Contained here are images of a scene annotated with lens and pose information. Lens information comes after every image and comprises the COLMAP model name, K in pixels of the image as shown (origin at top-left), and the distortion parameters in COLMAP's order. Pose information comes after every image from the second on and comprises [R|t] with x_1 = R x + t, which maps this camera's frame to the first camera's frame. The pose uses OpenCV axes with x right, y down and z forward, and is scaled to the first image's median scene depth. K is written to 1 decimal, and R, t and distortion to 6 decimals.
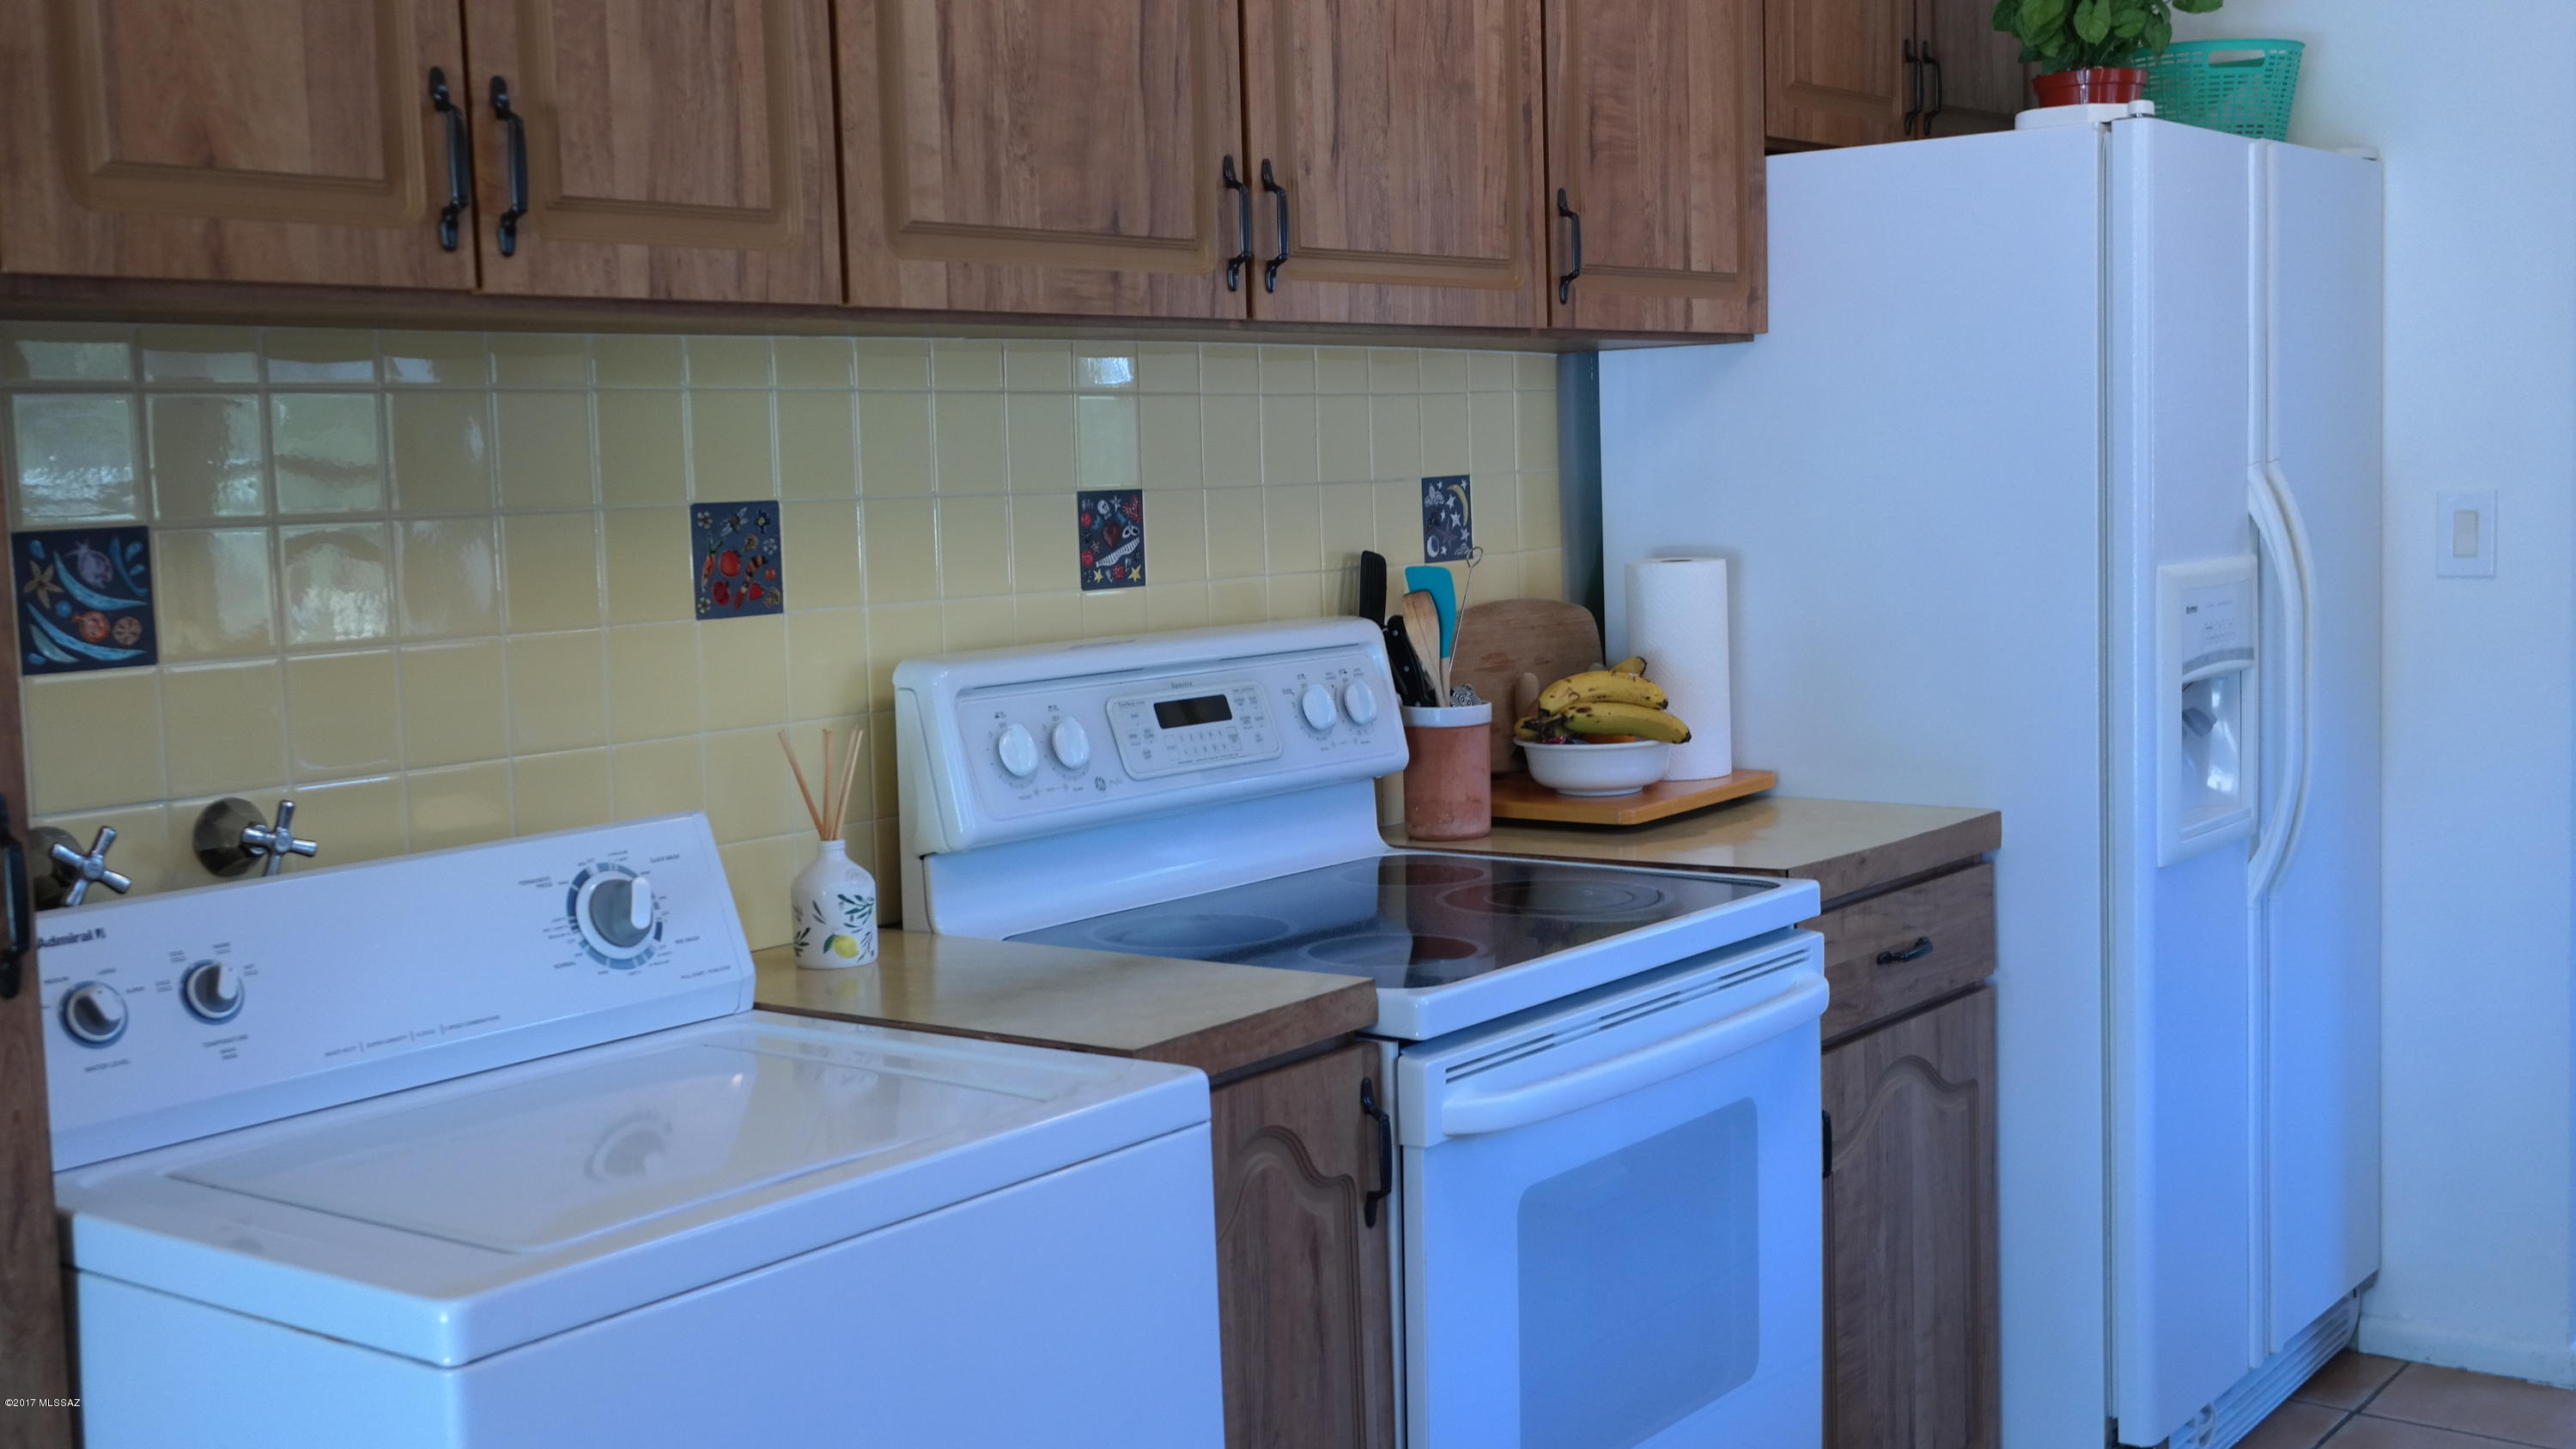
lens RADIAL K [[2795.2, 0, 1299.6], [0, 2795.2, 711.2], [0, 0, 1]] dist [0.027317, 0.004164]
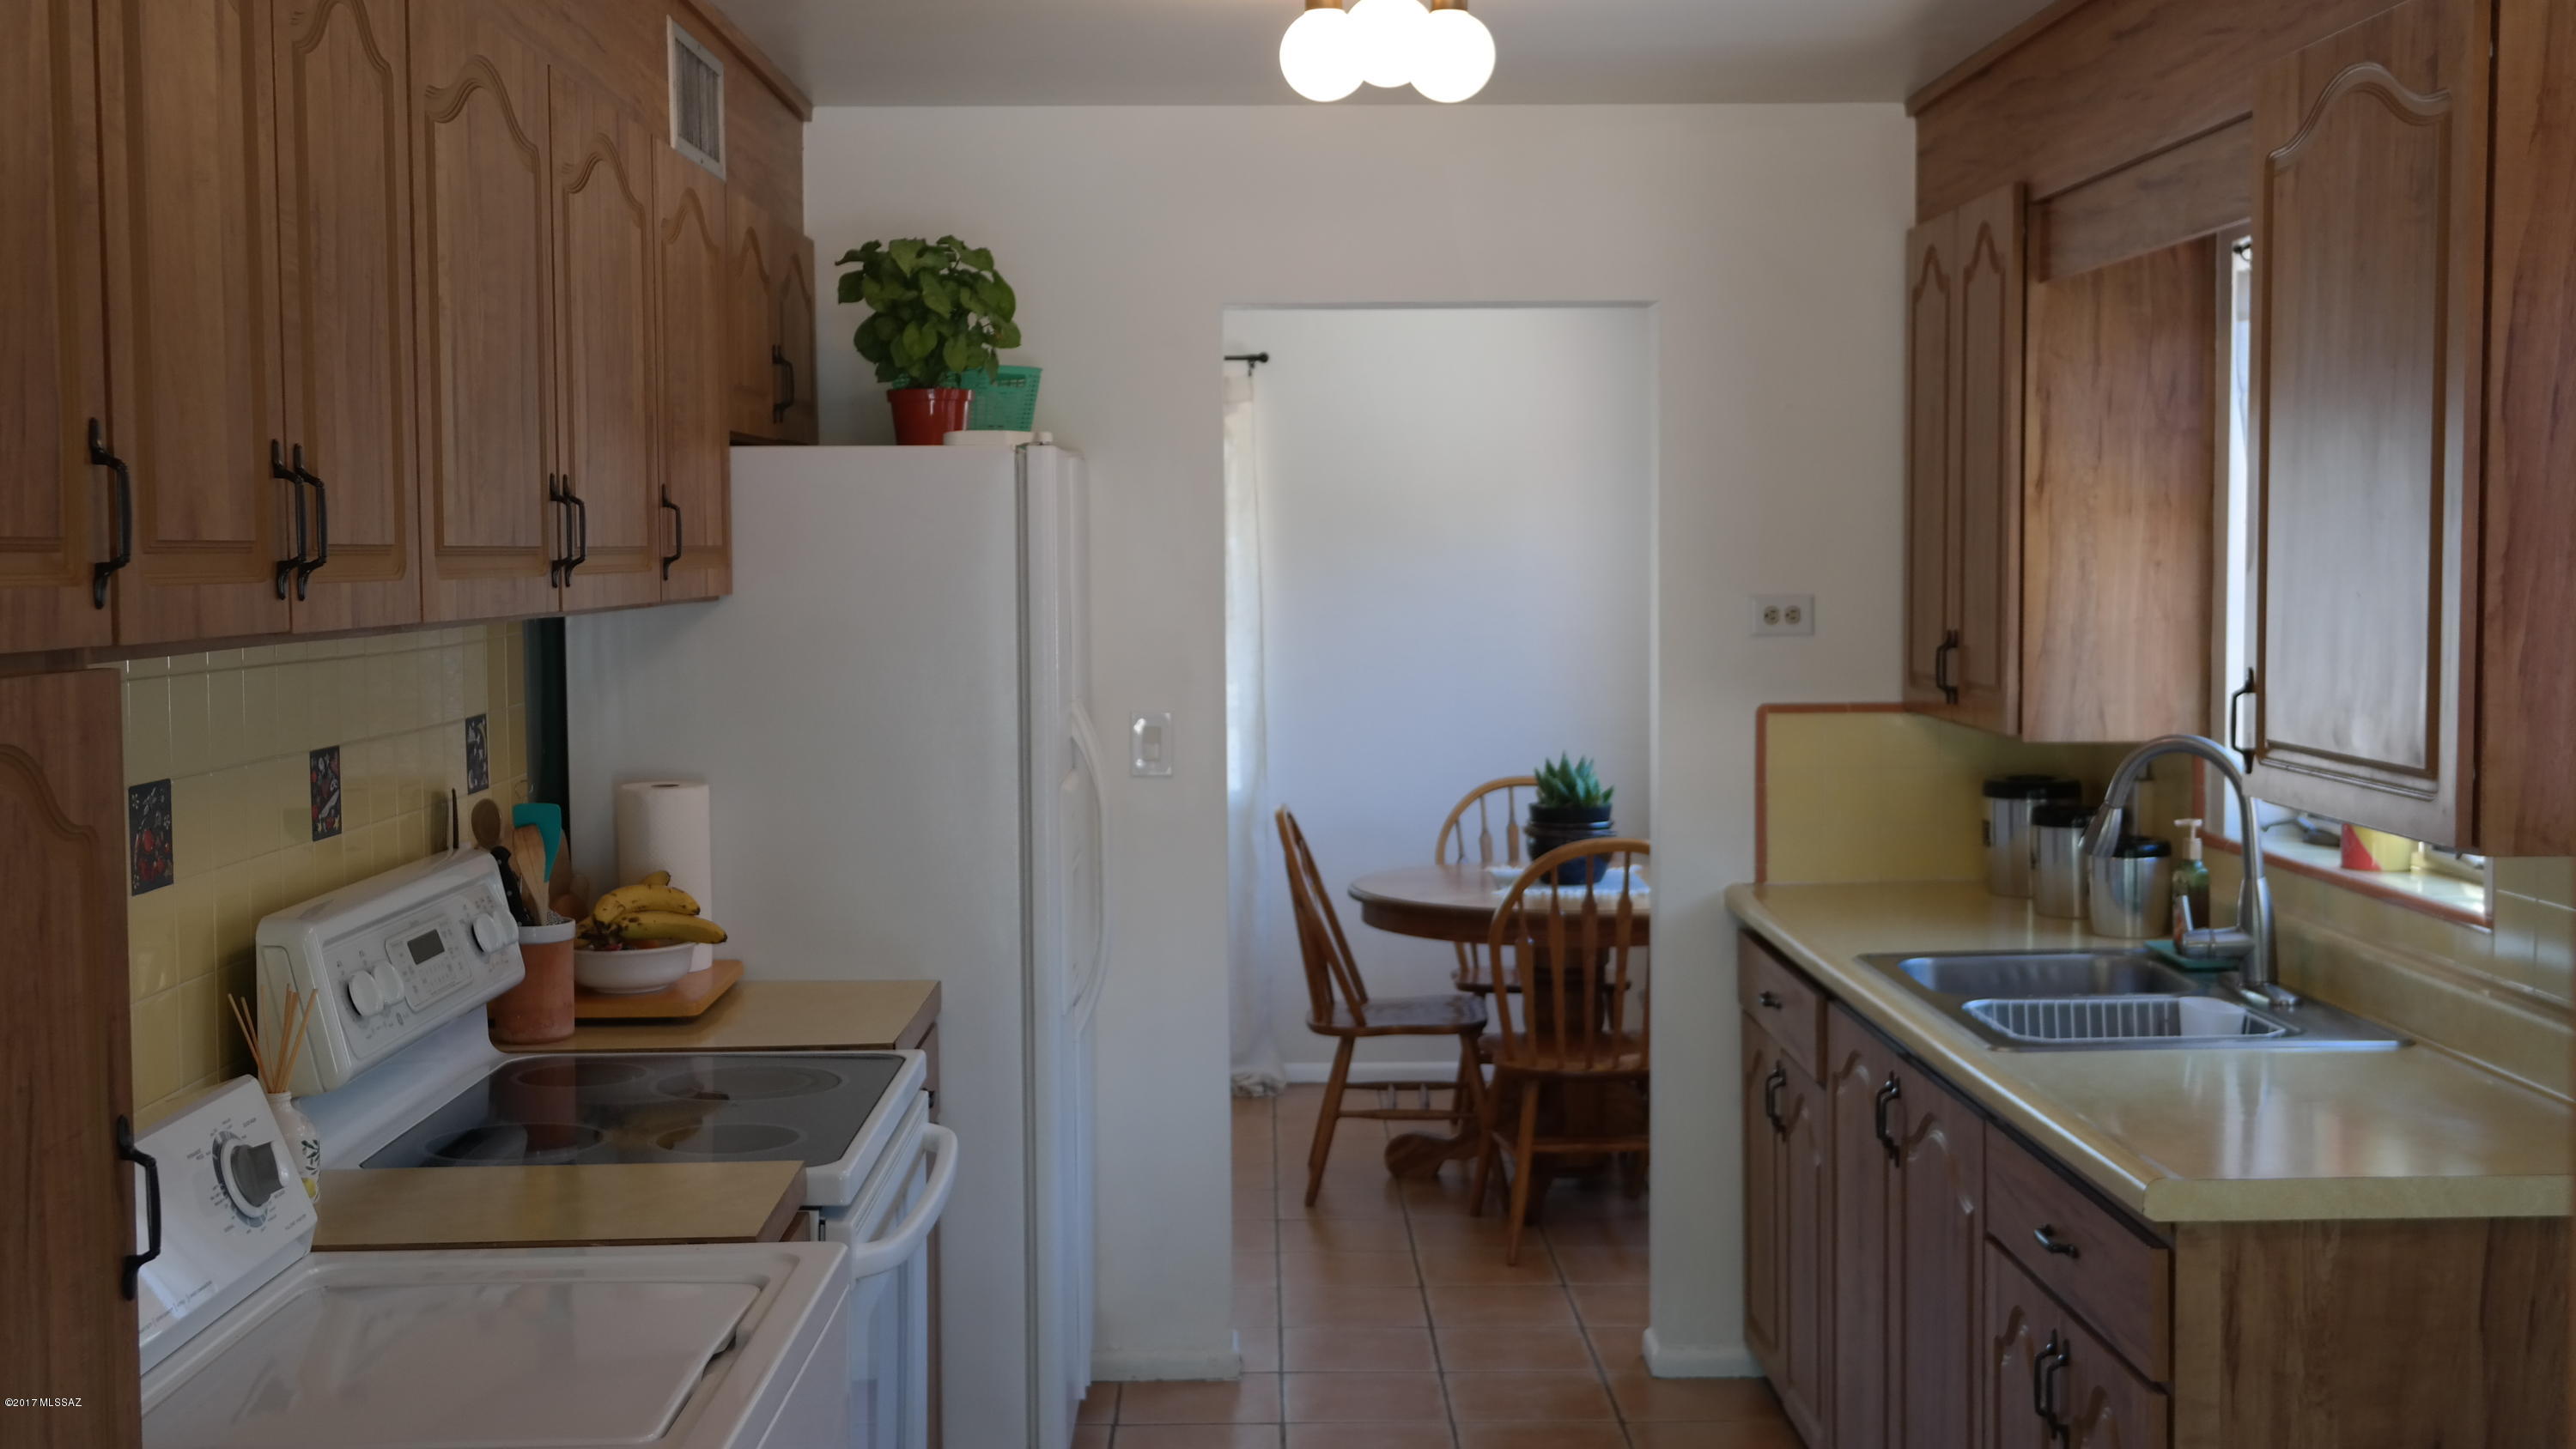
lens RADIAL K [[2795.2, 0, 1299.6], [0, 2795.2, 711.2], [0, 0, 1]] dist [0.027317, 0.004164]
pose [[0.780047, -0.011345, 0.625618, -0.418581], [0.039263, 0.998753, -0.030842, -0.041191], [-0.624488, 0.048622, 0.779519, -0.084979]]
